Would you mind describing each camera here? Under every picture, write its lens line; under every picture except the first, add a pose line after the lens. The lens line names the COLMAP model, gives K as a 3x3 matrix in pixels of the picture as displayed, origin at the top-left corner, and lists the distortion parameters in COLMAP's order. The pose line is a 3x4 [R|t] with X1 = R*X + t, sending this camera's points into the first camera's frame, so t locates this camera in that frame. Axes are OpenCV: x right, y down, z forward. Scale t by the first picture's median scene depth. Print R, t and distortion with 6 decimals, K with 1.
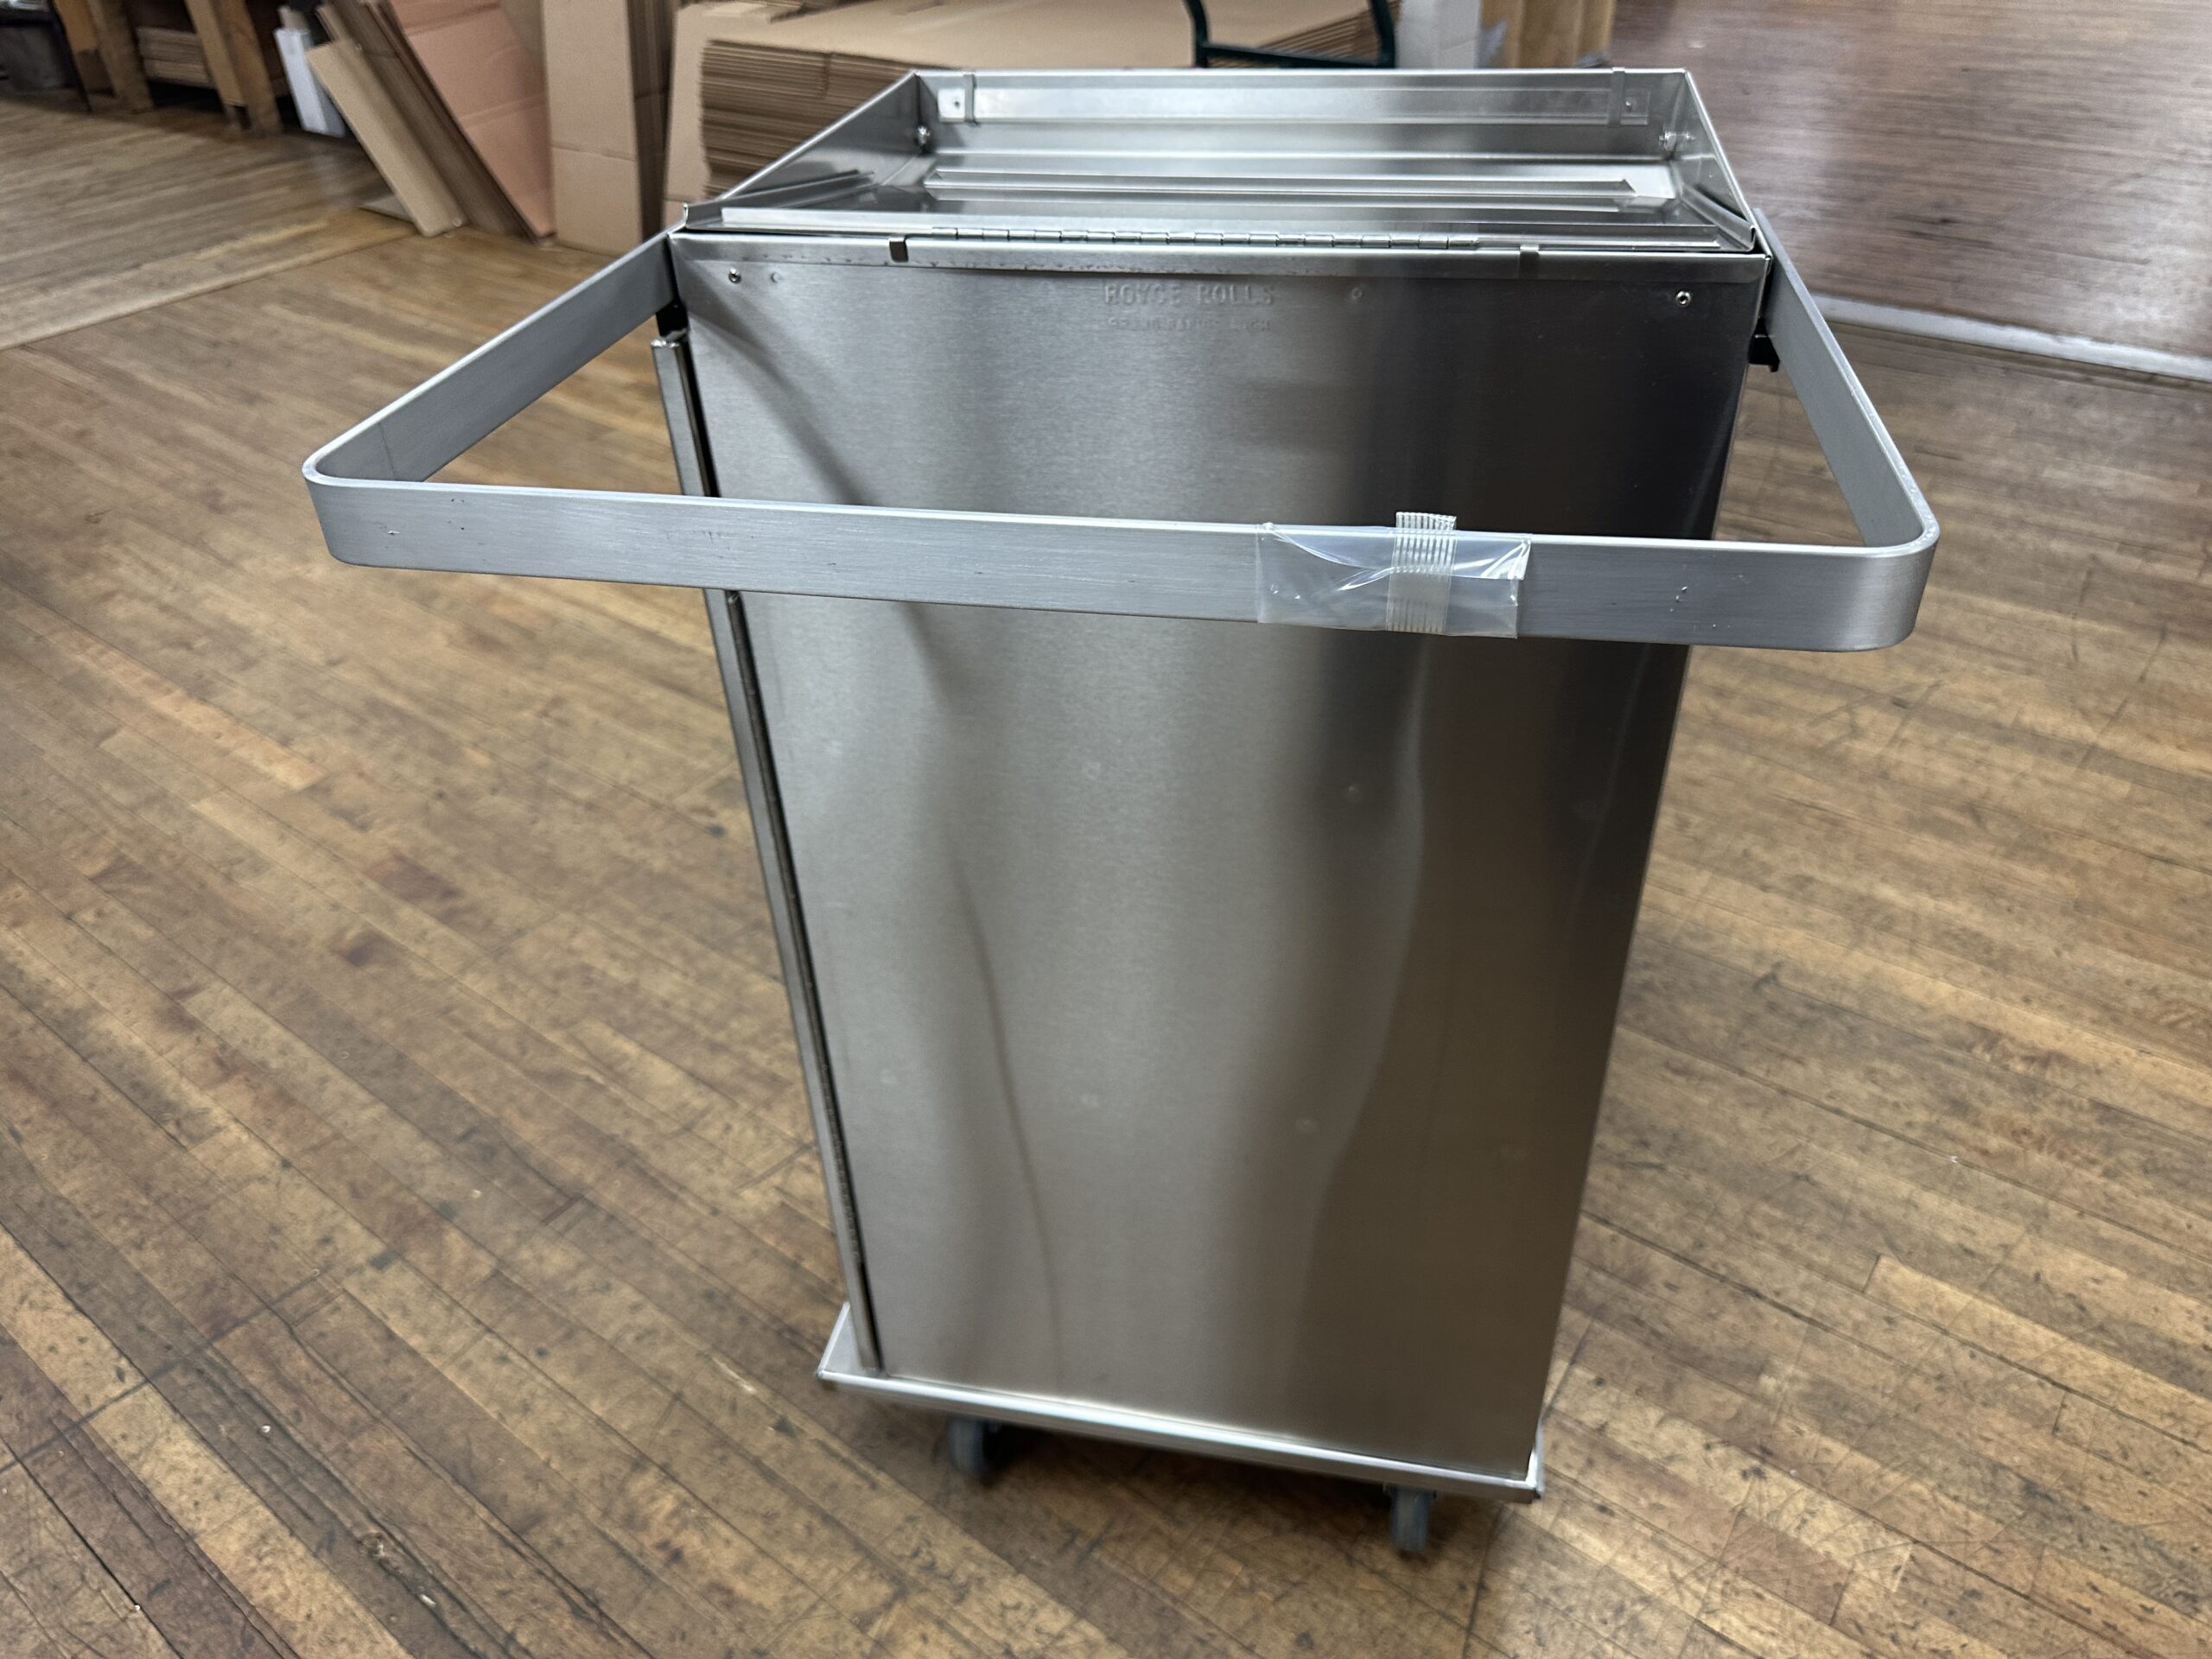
lens RADIAL K [[1576.0, 0, 1109.2], [0, 1576.0, 822.9], [0, 0, 1]] dist [0.017162, -0.027219]
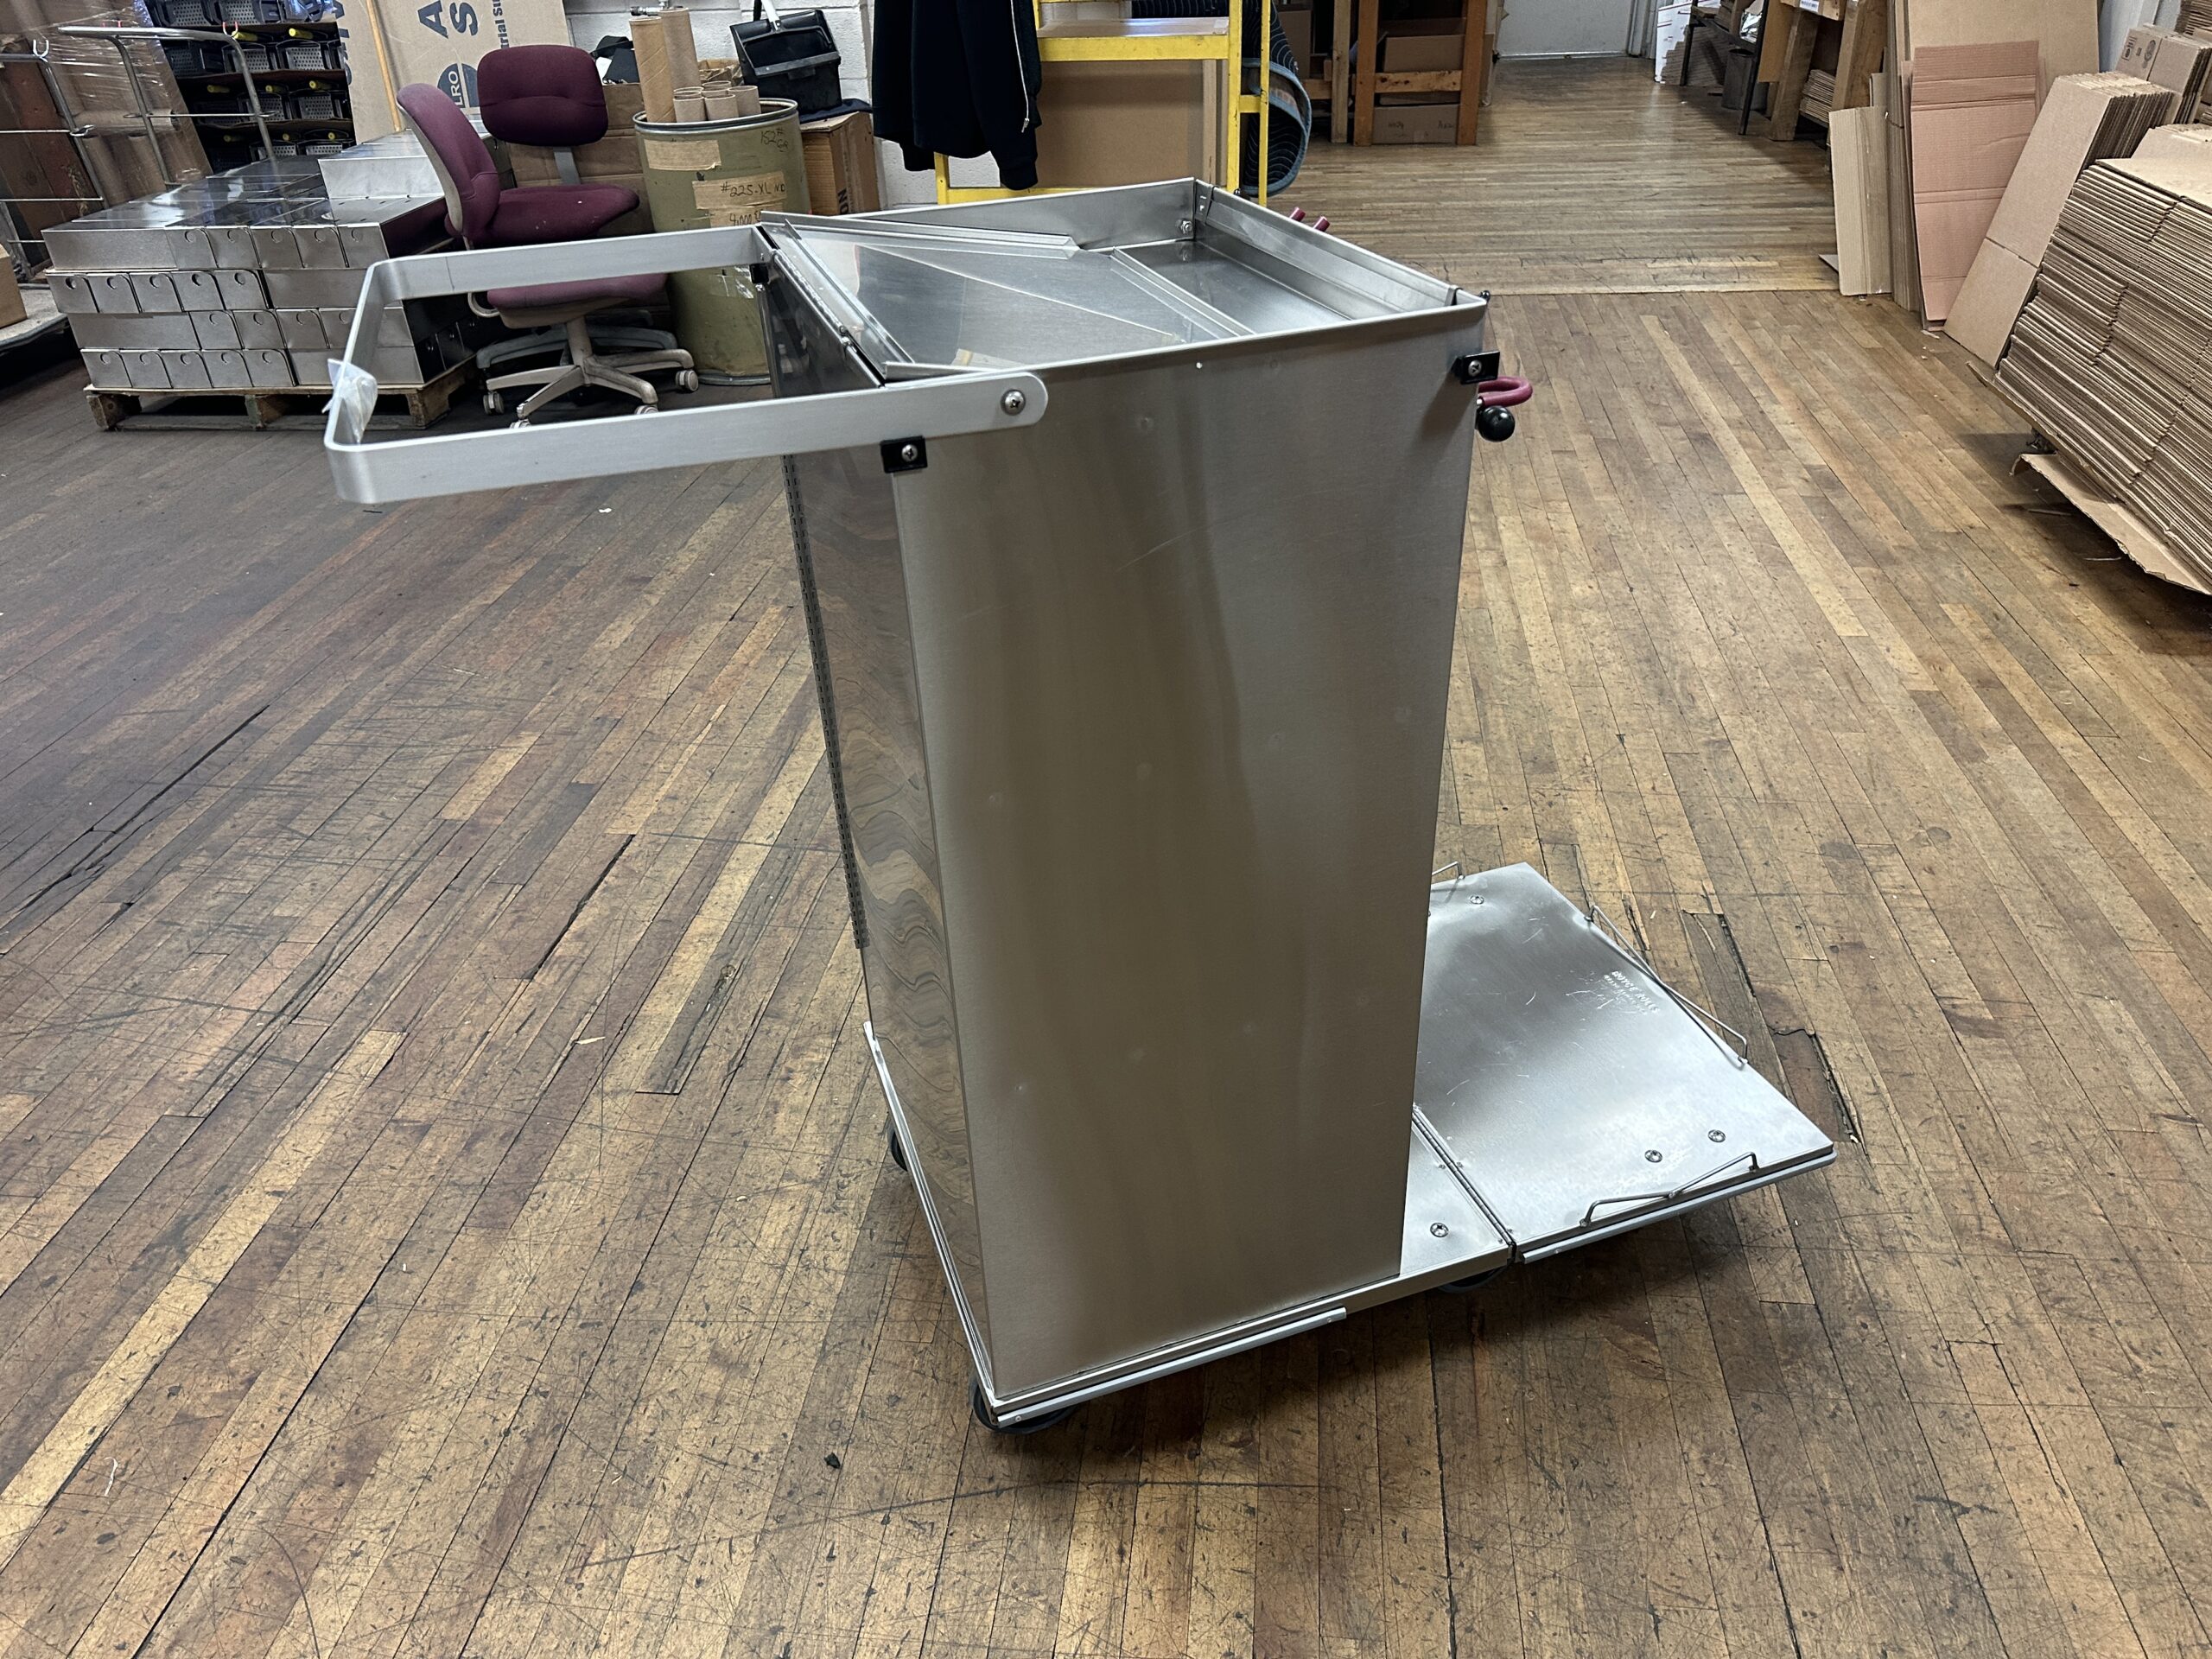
lens RADIAL K [[1576.0, 0, 1111.5], [0, 1576.0, 822.5], [0, 0, 1]] dist [0.017162, -0.027219]
pose [[0.514464, 0.467447, -0.718902, 0.703100], [-0.482998, 0.850683, 0.207489, -0.171857], [0.708548, 0.240483, 0.663422, 0.135906]]
